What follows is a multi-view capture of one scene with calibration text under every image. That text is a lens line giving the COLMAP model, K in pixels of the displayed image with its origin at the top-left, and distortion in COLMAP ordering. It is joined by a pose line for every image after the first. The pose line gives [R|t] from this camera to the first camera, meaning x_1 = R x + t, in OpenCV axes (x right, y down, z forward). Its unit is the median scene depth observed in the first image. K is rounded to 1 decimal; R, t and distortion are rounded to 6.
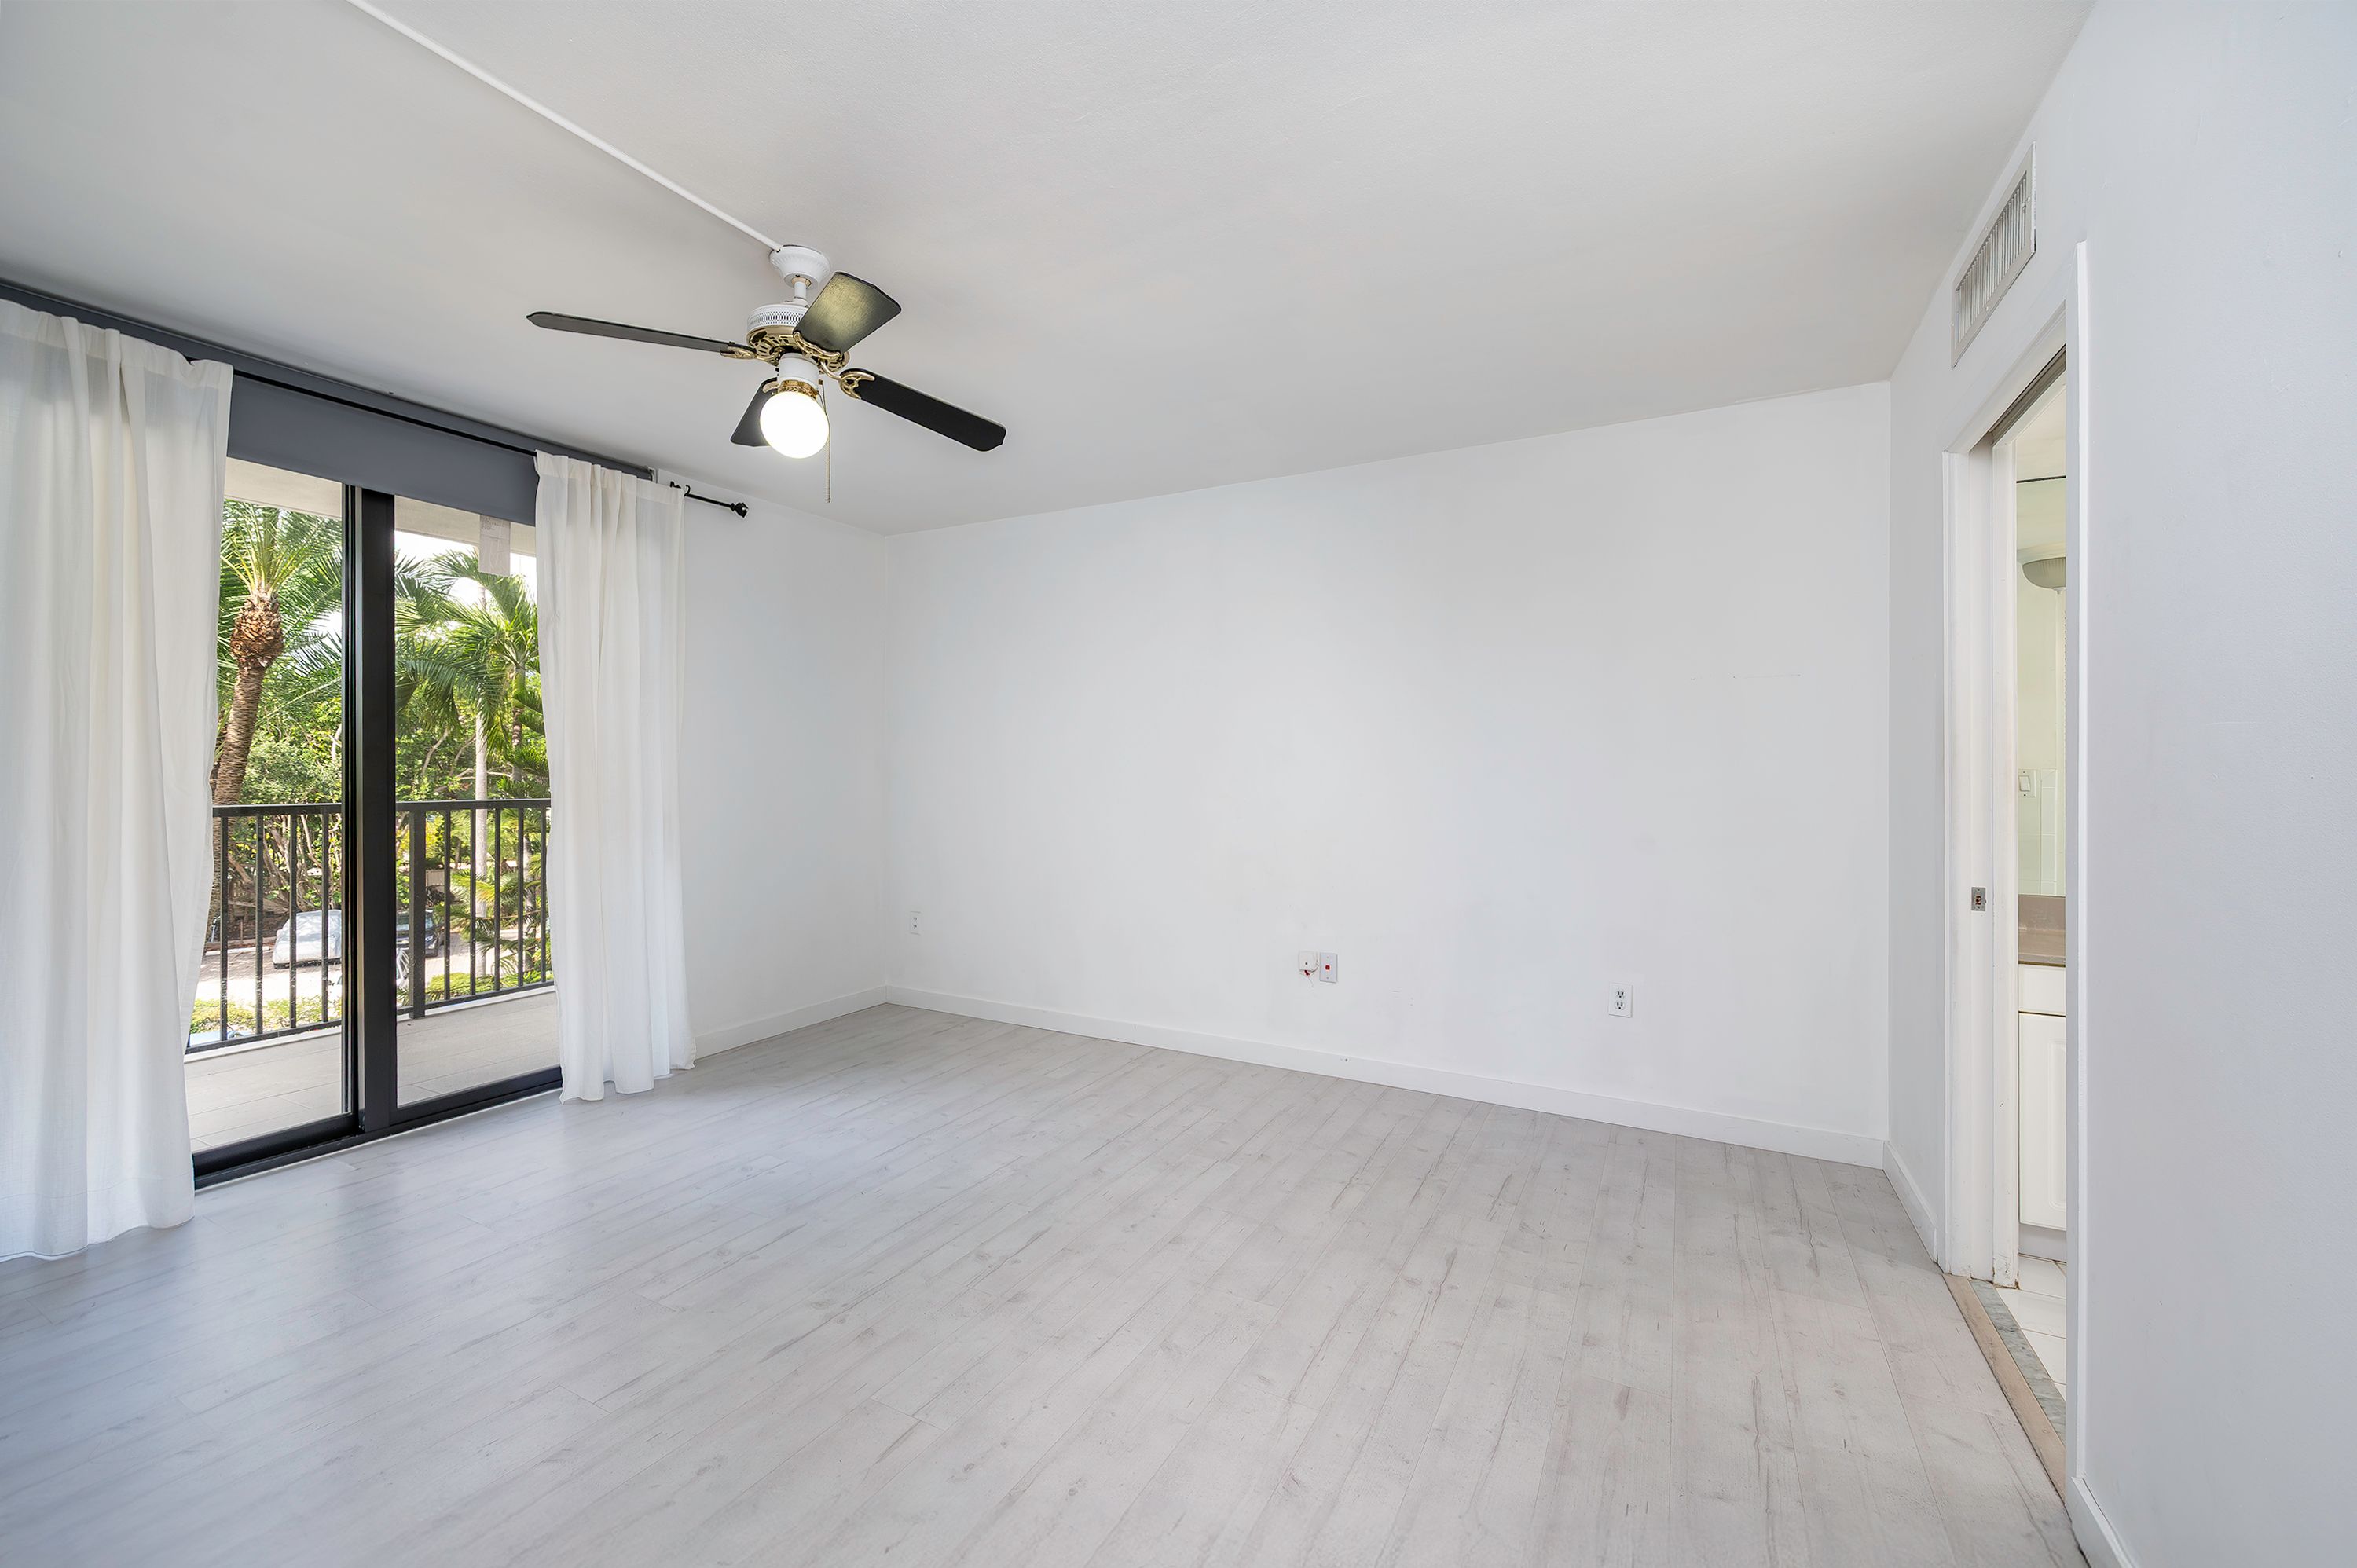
lens RADIAL K [[954.1, 0, 1173.8], [0, 954.1, 770.5], [0, 0, 1]] dist [0.004645, 0.000879]
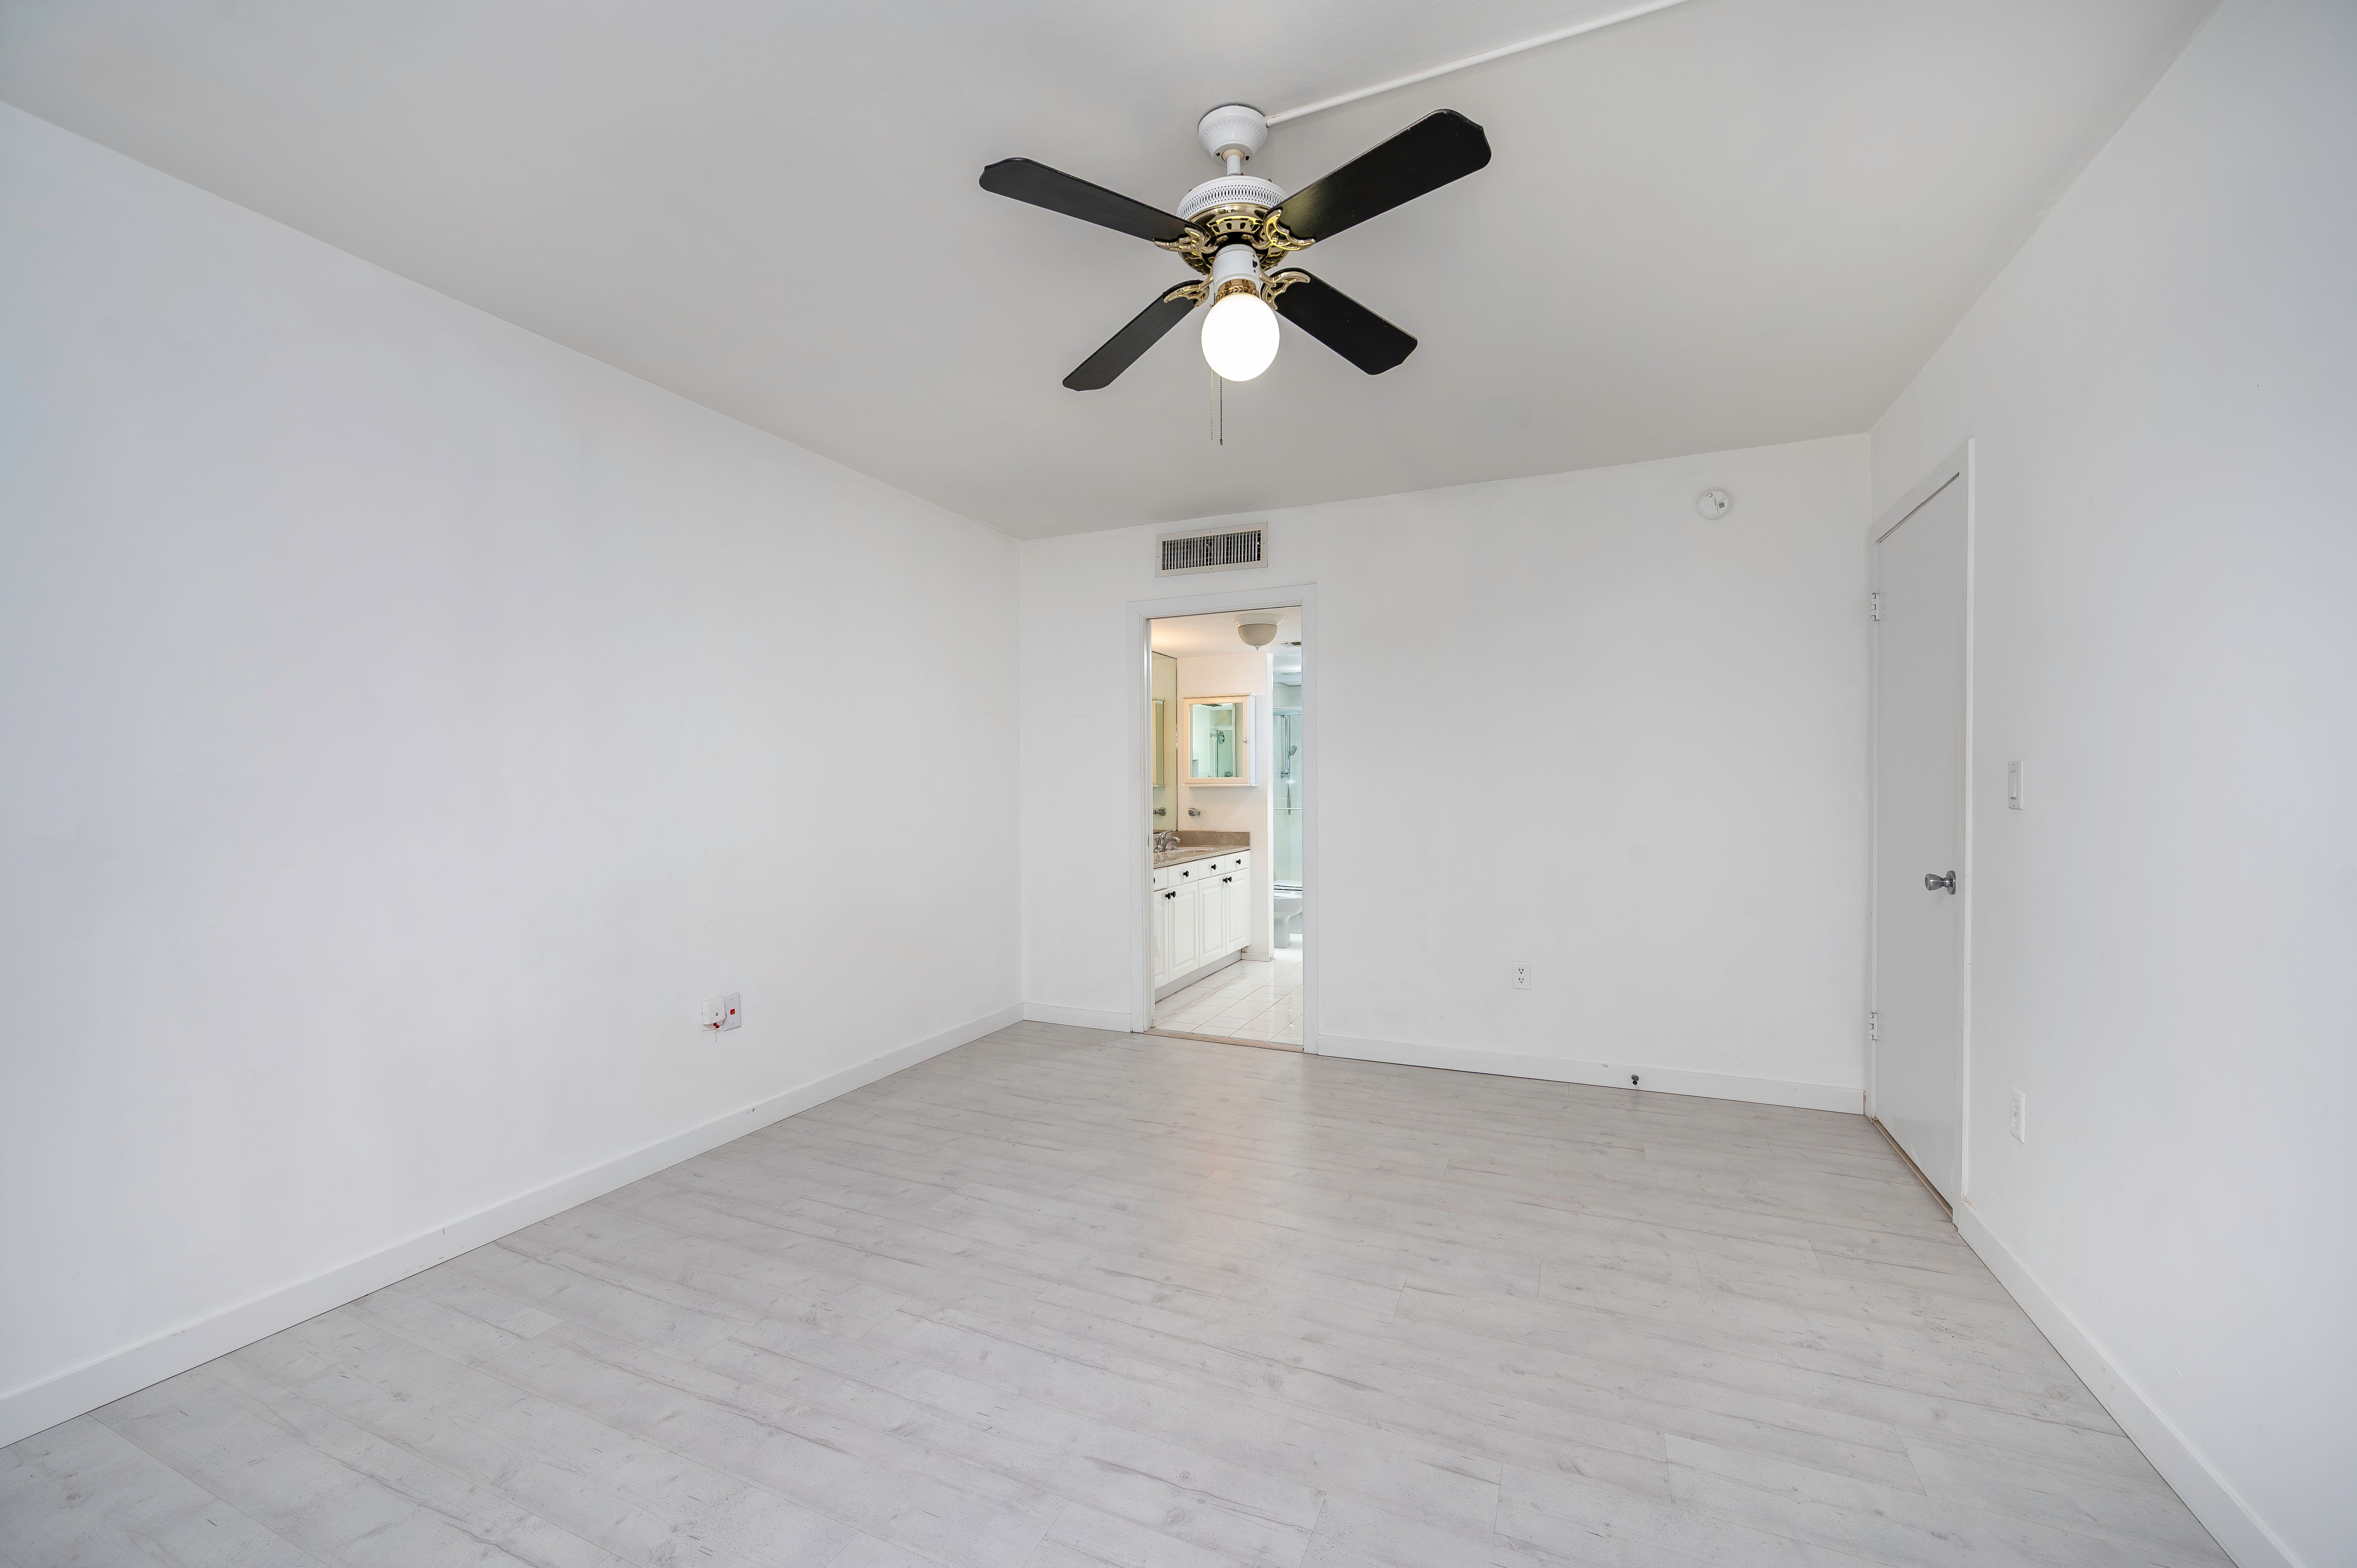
lens RADIAL K [[954.1, 0, 1186.7], [0, 954.1, 782.8], [0, 0, 1]] dist [0.004645, 0.000879]
pose [[-0.103245, -0.002590, 0.994653, -0.982032], [0.004369, 0.999986, 0.003058, 0.000402], [-0.994646, 0.004661, -0.103232, 0.925427]]
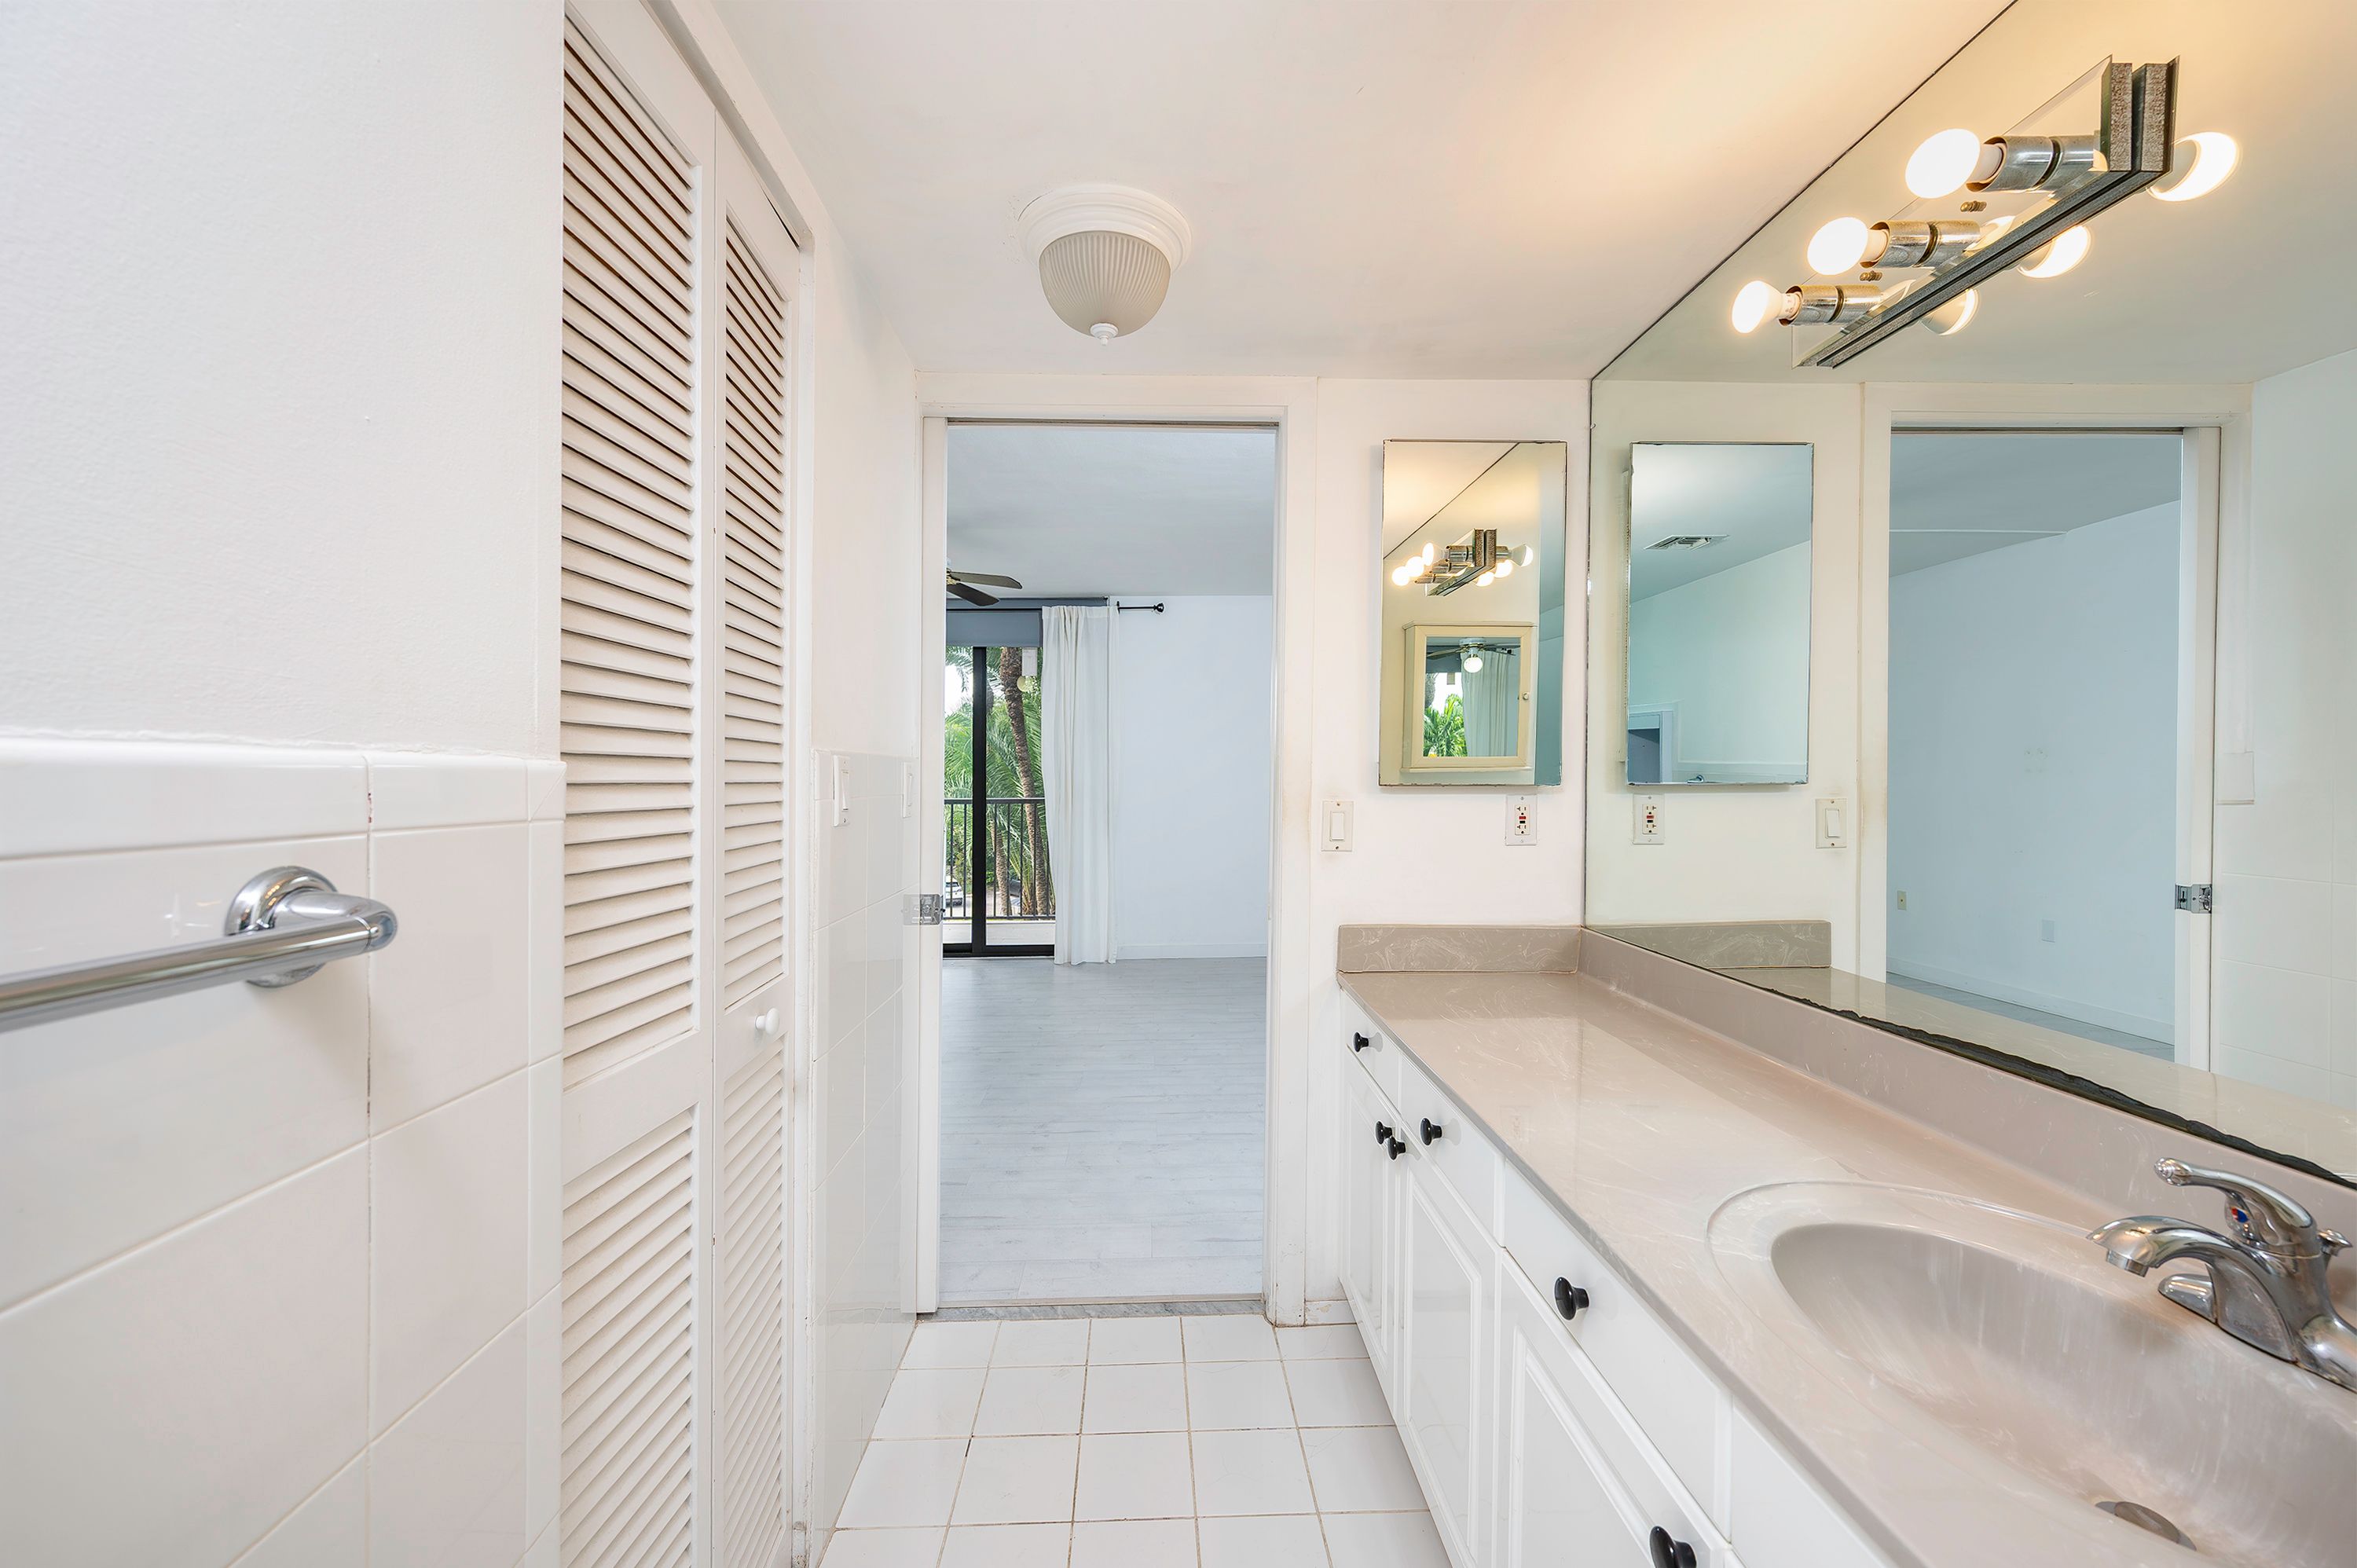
lens RADIAL K [[954.1, 0, 1159.0], [0, 954.1, 792.7], [0, 0, 1]] dist [0.004645, 0.000879]
pose [[0.492831, 0.003292, -0.870119, 1.312064], [0.003082, 0.999980, 0.005529, 0.018082], [0.870119, -0.005407, 0.492811, 0.366243]]
